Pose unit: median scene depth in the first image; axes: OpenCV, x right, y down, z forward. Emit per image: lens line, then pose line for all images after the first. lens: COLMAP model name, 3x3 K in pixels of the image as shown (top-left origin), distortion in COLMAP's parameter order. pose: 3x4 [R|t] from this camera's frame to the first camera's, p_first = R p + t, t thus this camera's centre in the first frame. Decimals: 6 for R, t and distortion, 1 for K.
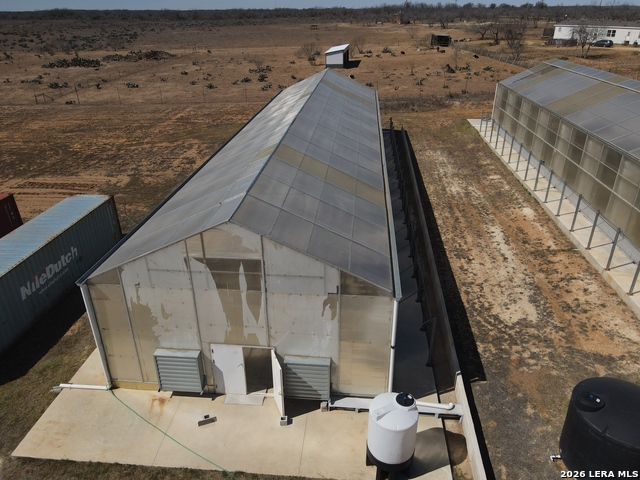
lens RADIAL K [[462.3, 0, 320.1], [0, 462.3, 239.1], [0, 0, 1]] dist [0.017742, -0.005186]
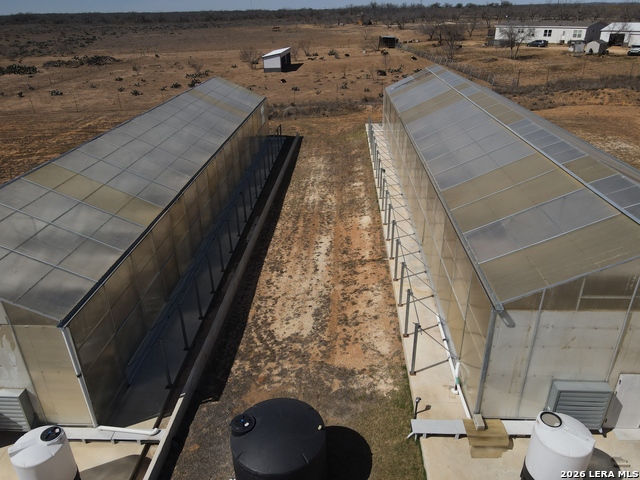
lens RADIAL K [[462.3, 0, 319.6], [0, 462.3, 240.4], [0, 0, 1]] dist [0.017742, -0.005186]
pose [[0.999108, -0.027490, 0.032047, 0.119001], [0.027443, 0.999622, 0.001910, -0.007510], [-0.032088, -0.001028, 0.999485, 0.000390]]
